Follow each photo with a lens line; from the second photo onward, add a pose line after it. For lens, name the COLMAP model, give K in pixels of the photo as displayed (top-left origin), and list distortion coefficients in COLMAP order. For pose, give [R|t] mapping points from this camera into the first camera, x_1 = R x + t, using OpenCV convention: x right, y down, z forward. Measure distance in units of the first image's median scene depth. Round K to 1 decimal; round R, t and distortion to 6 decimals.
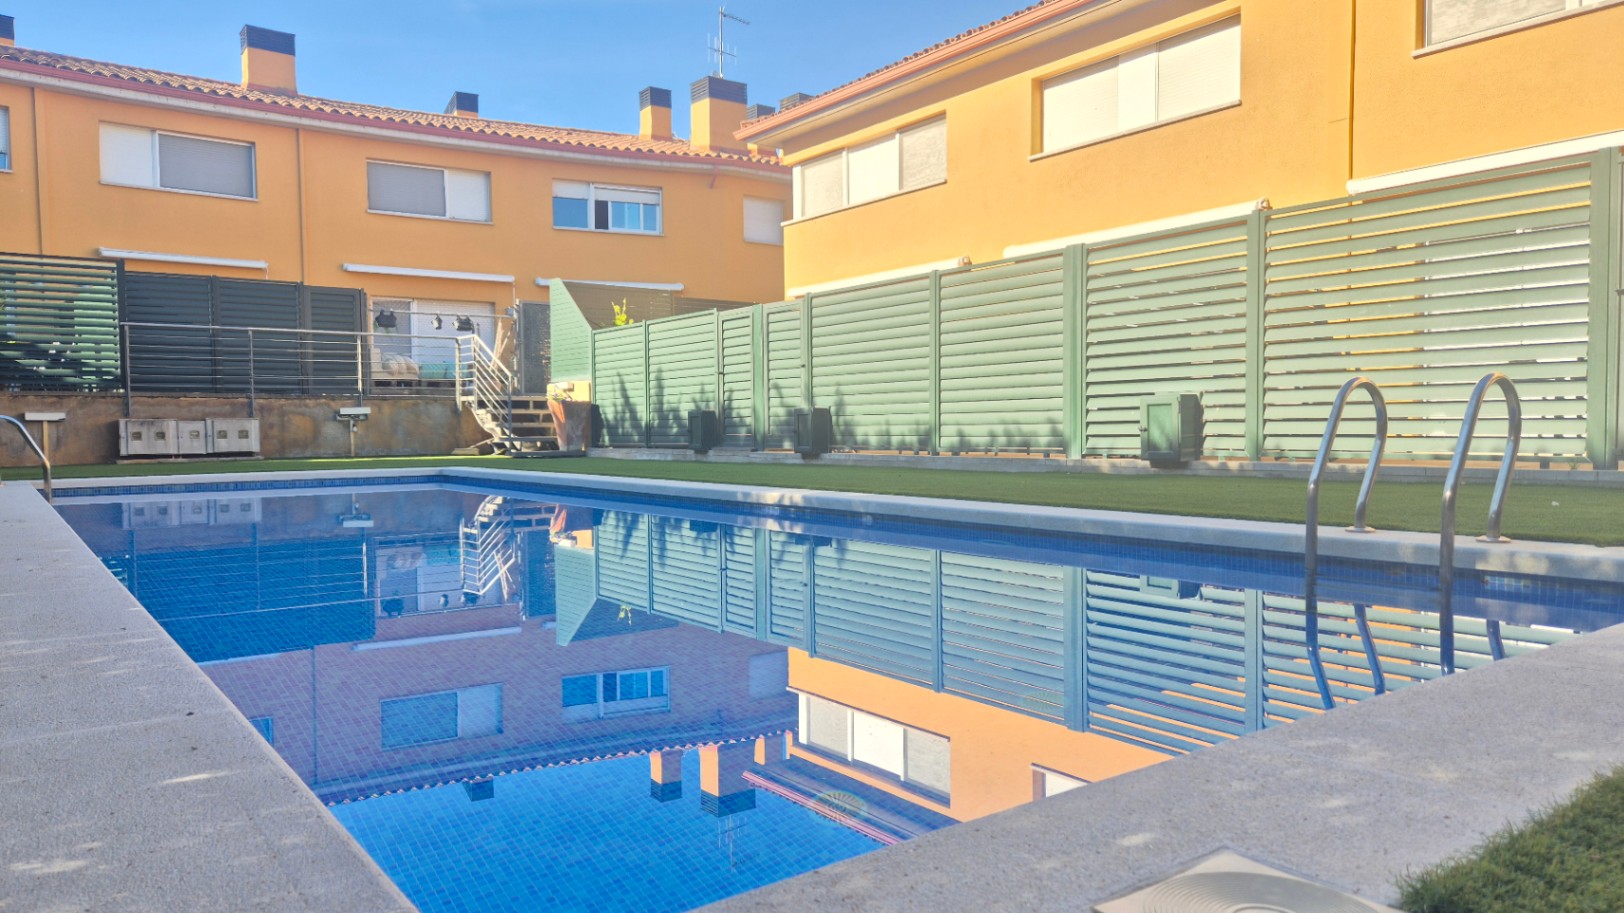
lens RADIAL K [[1089.7, 0, 822.2], [0, 1089.7, 461.7], [0, 0, 1]] dist [0.083134, -0.077048]
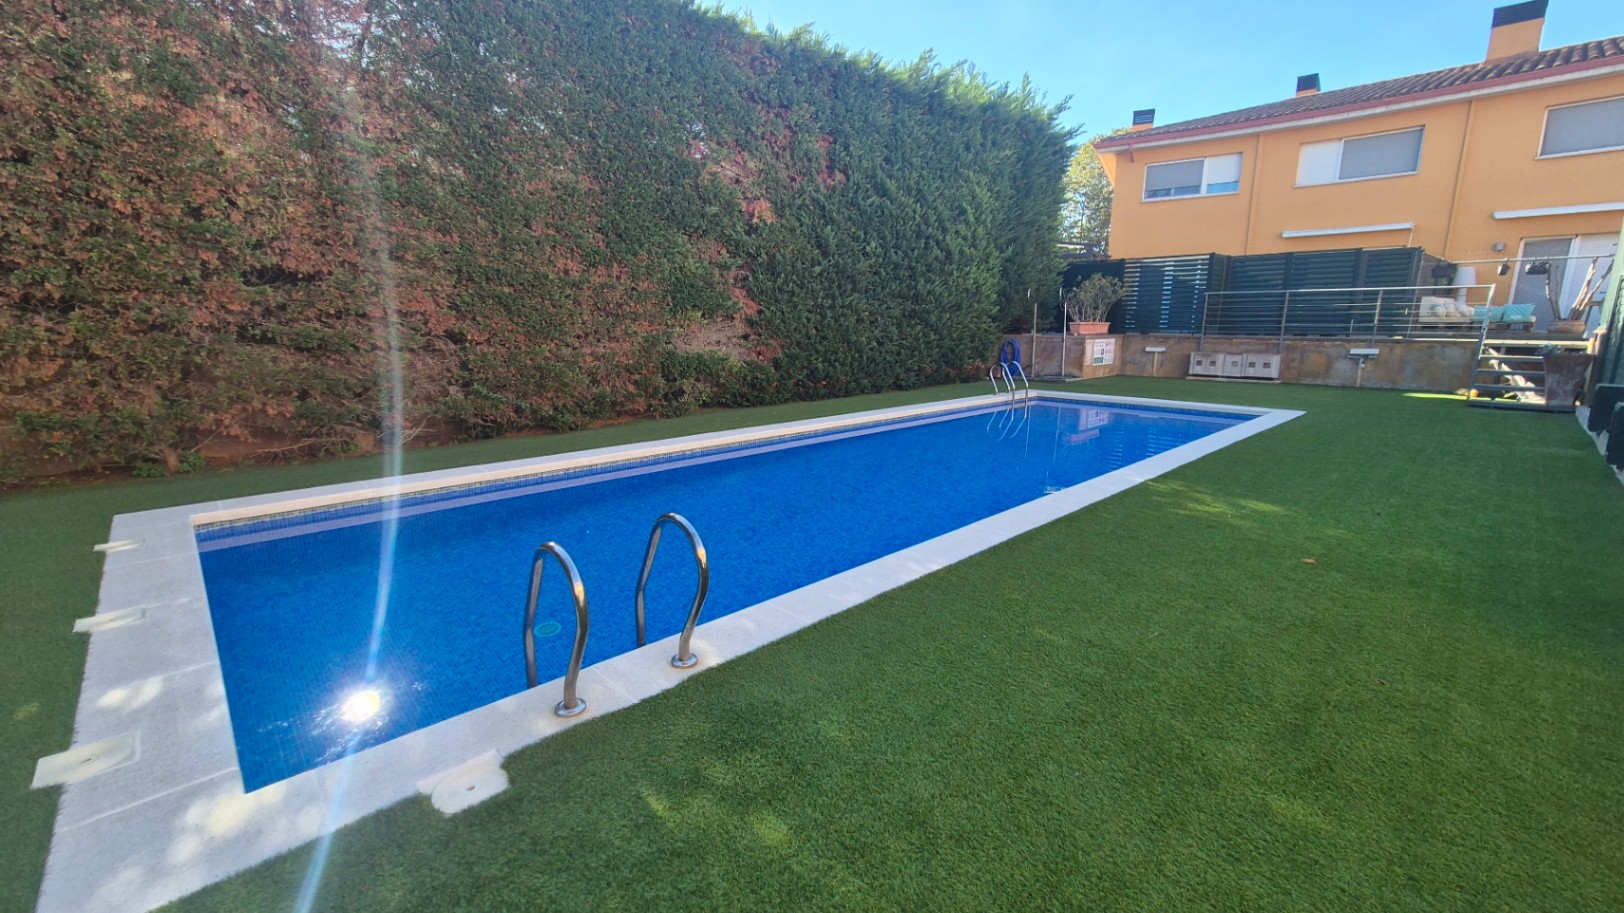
lens RADIAL K [[667.1, 0, 807.6], [0, 667.1, 449.7], [0, 0, 1]] dist [0.002077, 0.001179]
pose [[0.126123, 0.199371, -0.971774, 0.274130], [-0.035858, 0.979872, 0.196378, -0.064324], [0.991366, 0.010078, 0.130733, 0.266569]]
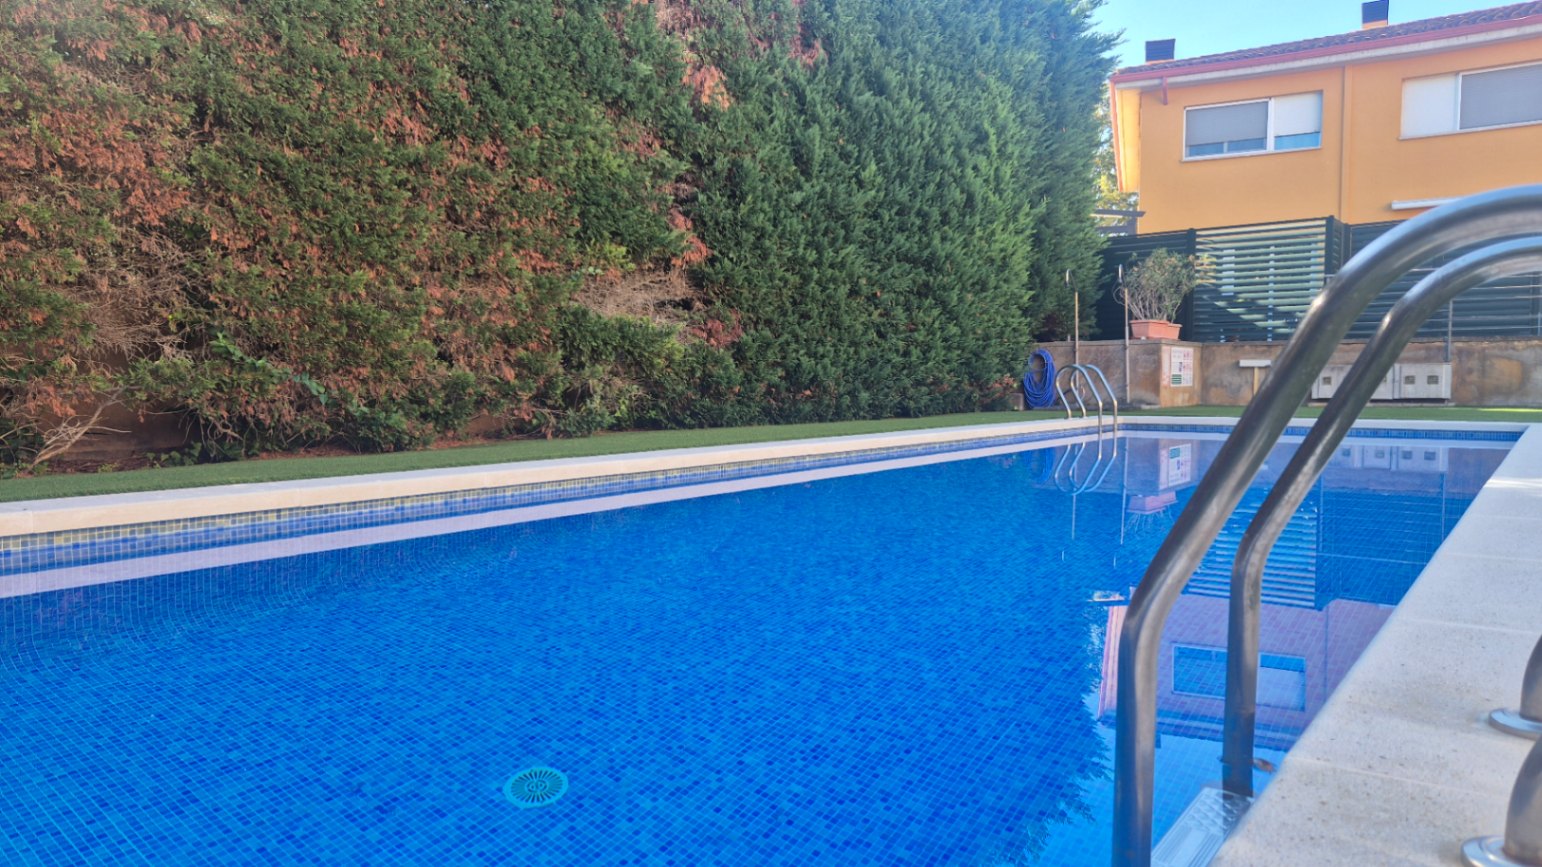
lens RADIAL K [[1034.7, 0, 780.7], [0, 1034.7, 438.4], [0, 0, 1]] dist [0.083134, -0.077048]
pose [[0.288848, 0.063323, -0.955279, 0.184237], [-0.030952, 0.997906, 0.056789, -0.008097], [0.956875, 0.013165, 0.290203, 0.184535]]
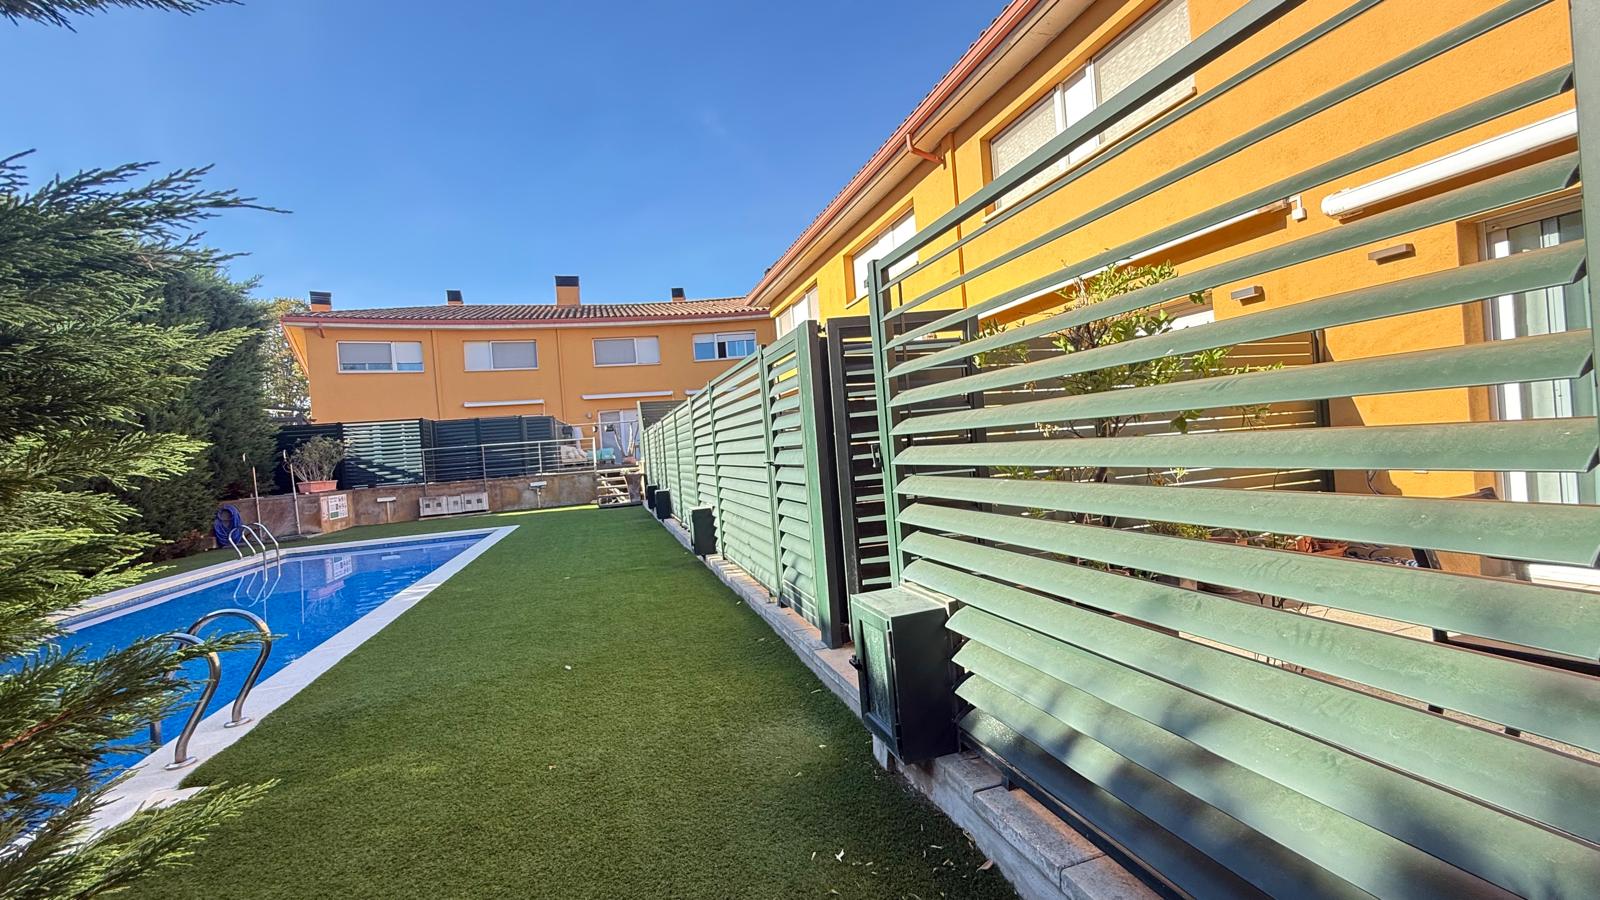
lens RADIAL K [[638.4, 0, 795.6], [0, 638.4, 448.6], [0, 0, 1]] dist [0.000555, 0.000034]
pose [[0.938845, -0.061103, -0.338876, 0.362955], [0.055749, 0.998119, -0.025519, -0.054422], [0.339797, 0.005066, 0.940485, 0.131717]]
